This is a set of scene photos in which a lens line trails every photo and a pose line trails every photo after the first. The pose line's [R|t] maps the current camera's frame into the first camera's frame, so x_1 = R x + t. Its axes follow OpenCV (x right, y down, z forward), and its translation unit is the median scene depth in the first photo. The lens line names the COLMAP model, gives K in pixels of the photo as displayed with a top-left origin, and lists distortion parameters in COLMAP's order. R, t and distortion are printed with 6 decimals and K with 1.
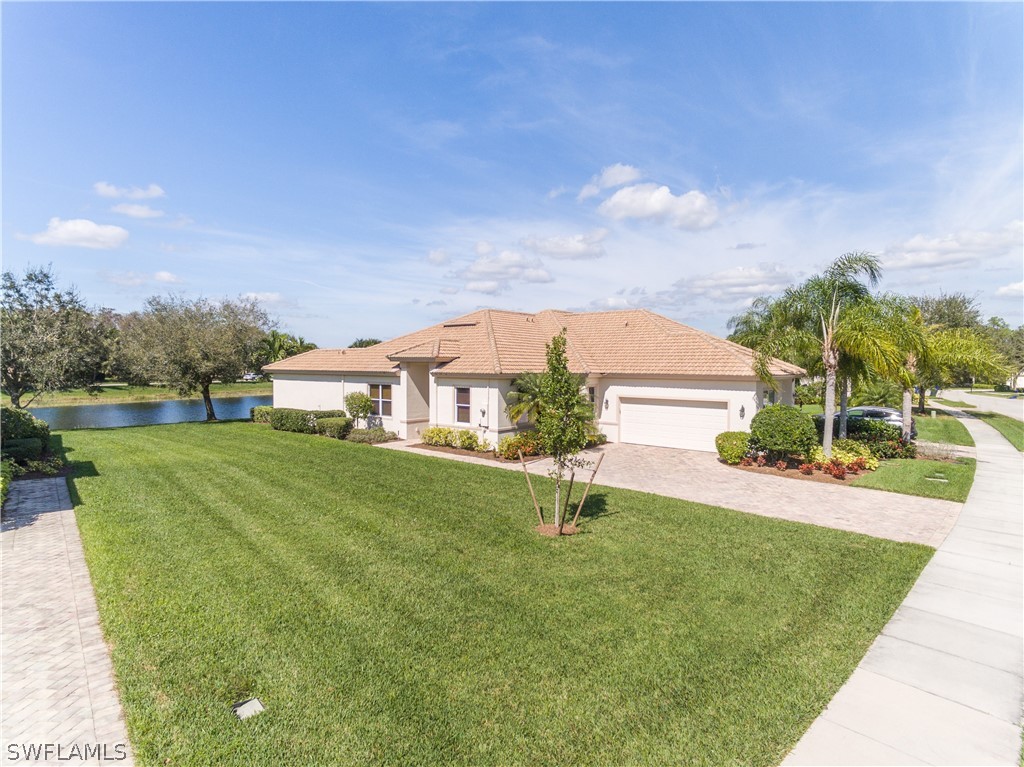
lens RADIAL K [[585.6, 0, 504.3], [0, 585.6, 383.7], [0, 0, 1]] dist [0.026847, -0.000324]
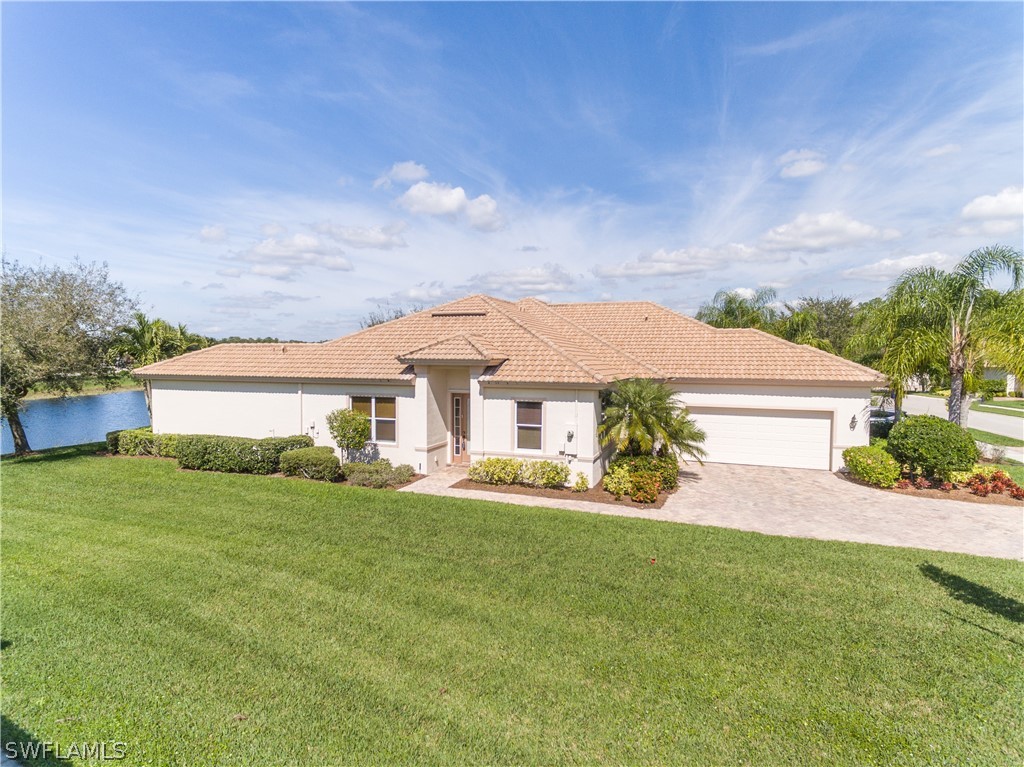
lens RADIAL K [[583.2, 0, 510.8], [0, 583.2, 392.8], [0, 0, 1]] dist [0.042128, -0.000369]
pose [[0.937810, -0.021146, 0.346504, -0.298507], [0.010845, 0.999440, 0.031640, -0.023554], [-0.346979, -0.025914, 0.937515, 0.288970]]
